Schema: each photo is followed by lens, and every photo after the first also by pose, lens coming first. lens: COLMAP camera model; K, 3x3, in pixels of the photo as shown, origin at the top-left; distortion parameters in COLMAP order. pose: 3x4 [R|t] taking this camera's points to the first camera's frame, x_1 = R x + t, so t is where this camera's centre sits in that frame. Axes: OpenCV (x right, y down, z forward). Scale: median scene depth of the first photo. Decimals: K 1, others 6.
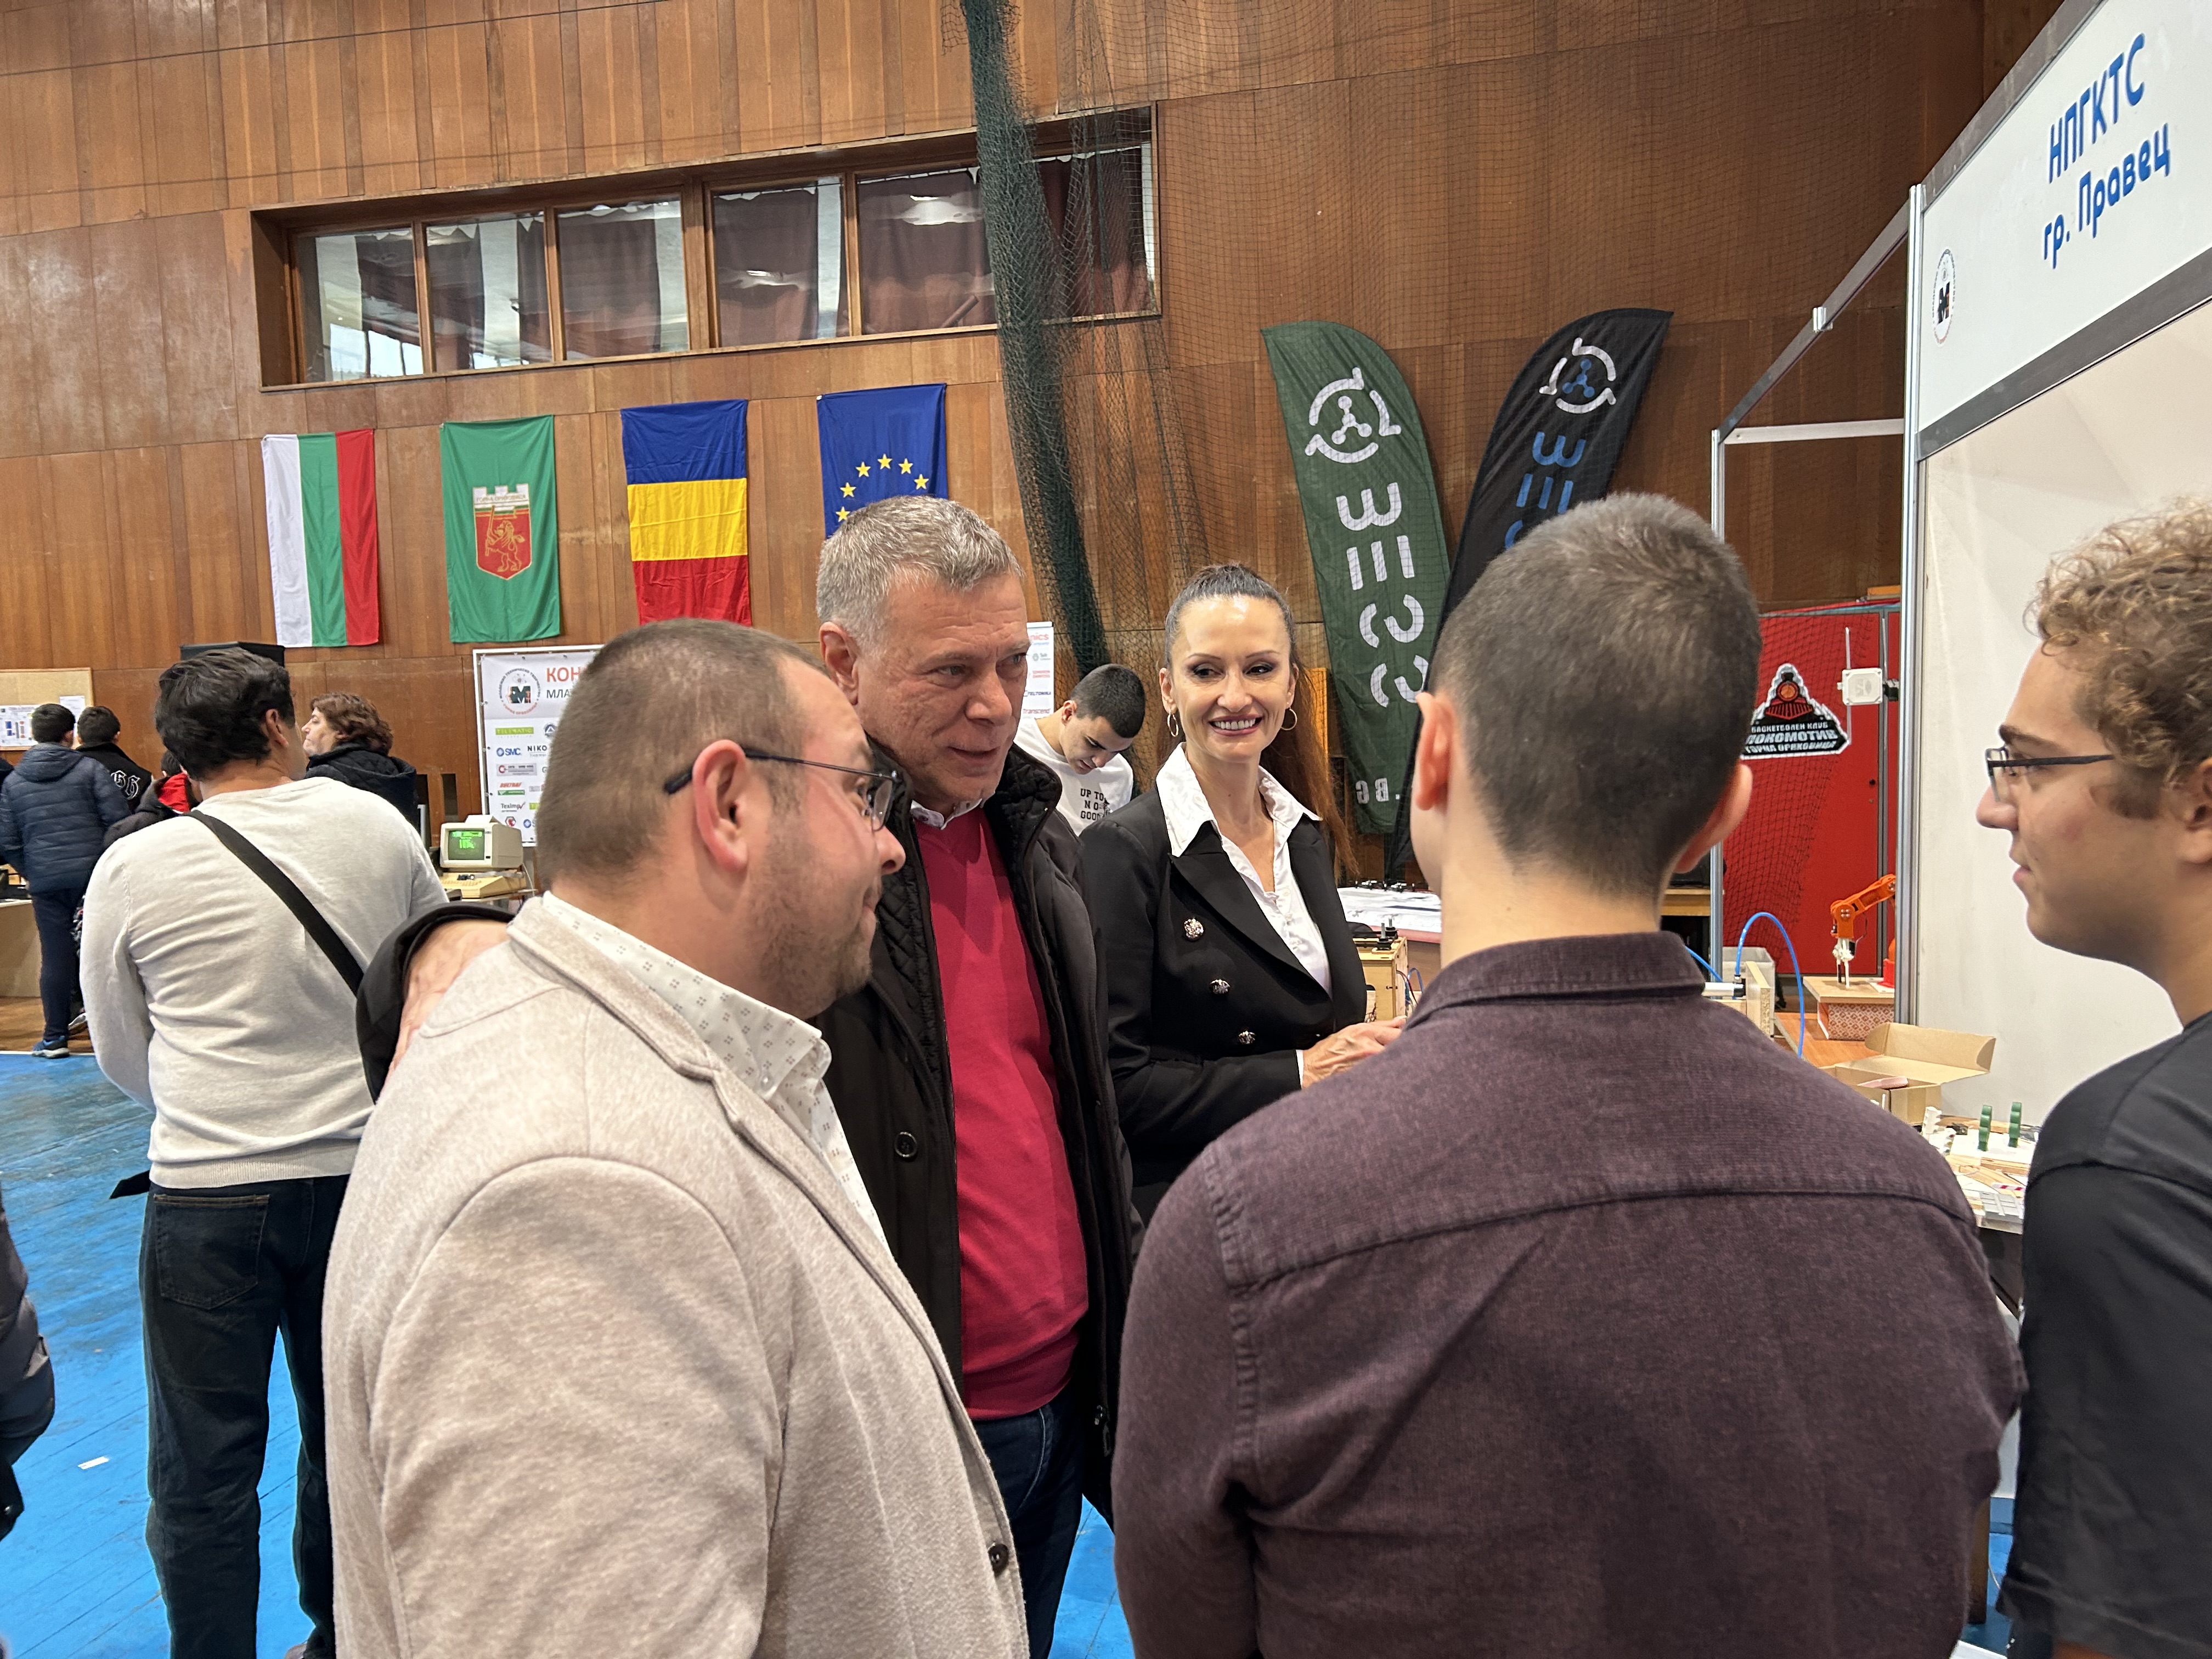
lens RADIAL K [[1655.8, 0, 1105.8], [0, 1655.8, 822.8], [0, 0, 1]] dist [0.022704, -0.026582]
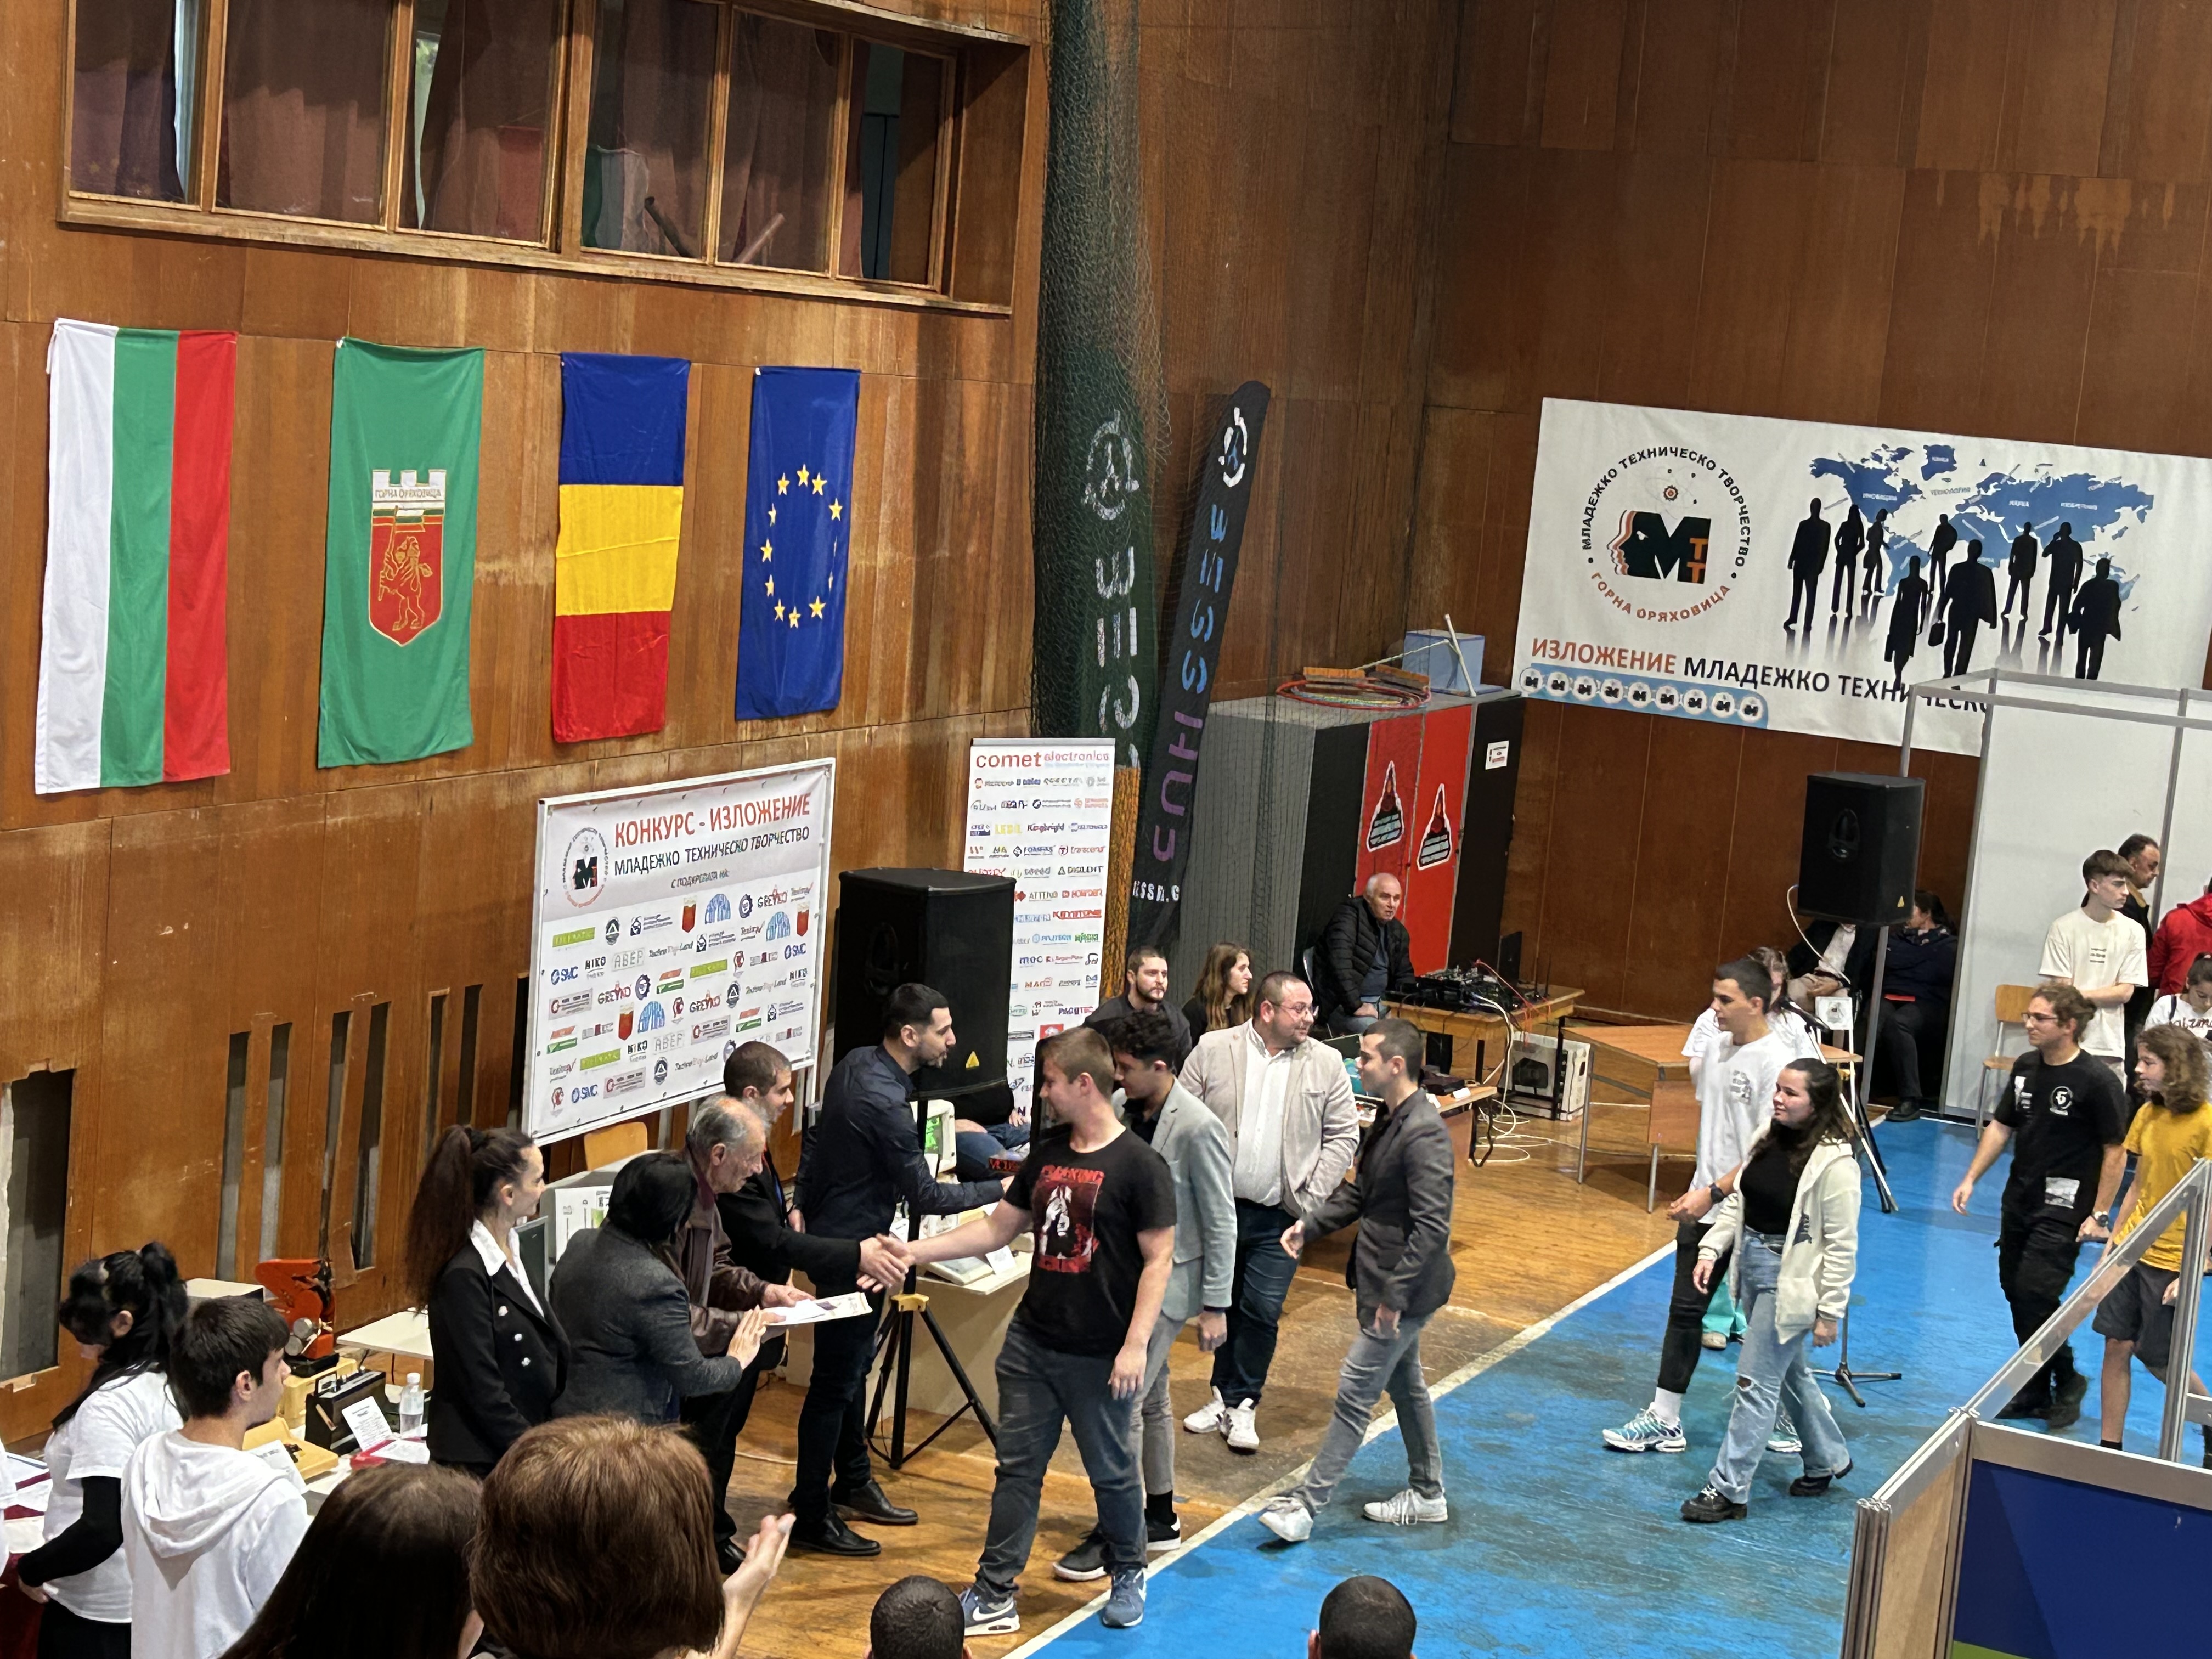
lens RADIAL K [[3600.3, 0, 1118.8], [0, 3600.3, 826.7], [0, 0, 1]] dist [0.156310, 0.000000]
pose [[0.191689, -0.085785, 0.977699, -1.479107], [-0.021258, 0.995576, 0.091522, -0.203672], [-0.981225, -0.038327, 0.189018, 0.567791]]
